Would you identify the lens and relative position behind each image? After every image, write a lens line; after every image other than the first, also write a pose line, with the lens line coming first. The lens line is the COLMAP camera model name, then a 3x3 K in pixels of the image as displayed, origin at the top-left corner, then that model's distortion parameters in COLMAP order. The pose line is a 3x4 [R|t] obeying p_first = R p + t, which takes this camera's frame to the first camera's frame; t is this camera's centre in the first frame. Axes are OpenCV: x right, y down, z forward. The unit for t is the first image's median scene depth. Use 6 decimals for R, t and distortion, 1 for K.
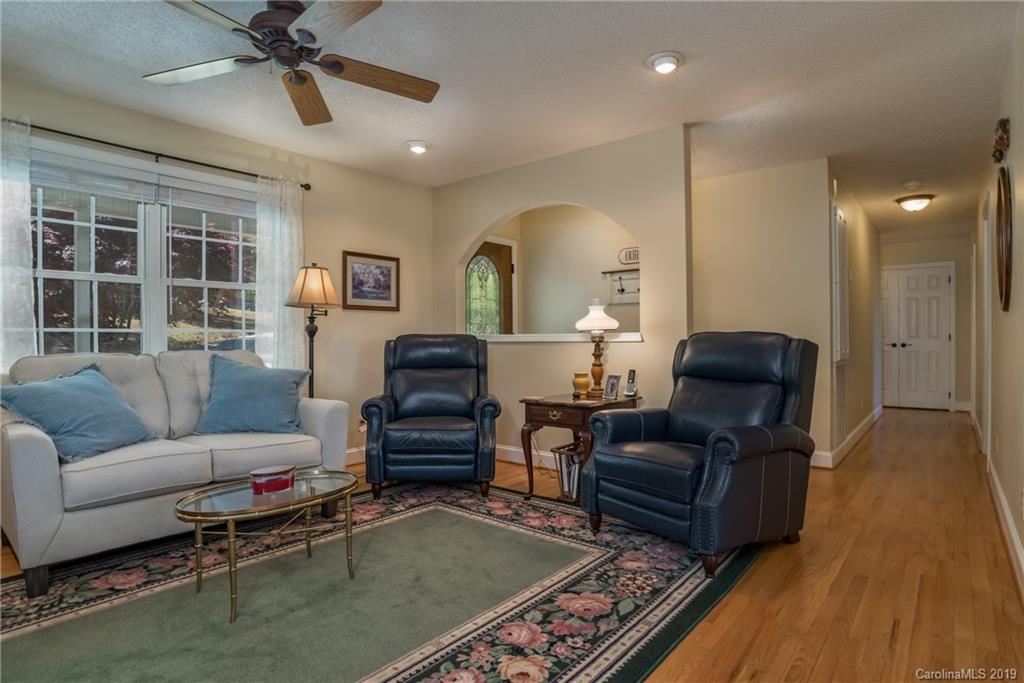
lens RADIAL K [[556.0, 0, 512.0], [0, 556.0, 341.5], [0, 0, 1]] dist [-0.084409, 0.042903]
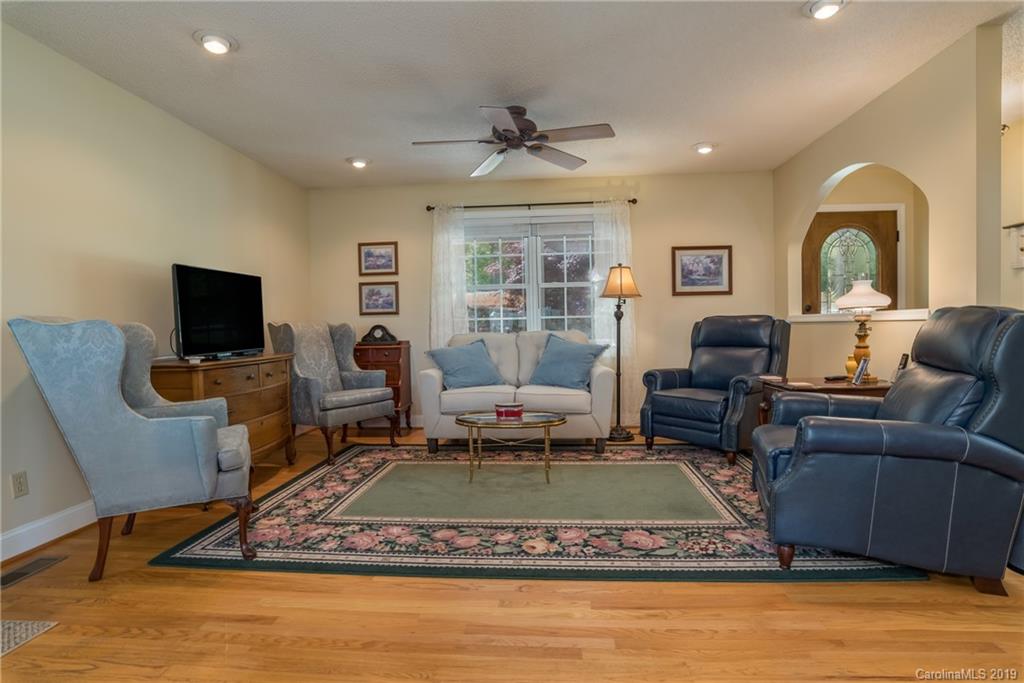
lens RADIAL K [[532.2, 0, 512.0], [0, 532.2, 341.5], [0, 0, 1]] dist [-0.026360, 0.001120]
pose [[0.582726, 0.016872, -0.812494, 0.619324], [0.014248, 0.999419, 0.030973, -0.000802], [0.812544, -0.029626, 0.582147, 0.061194]]
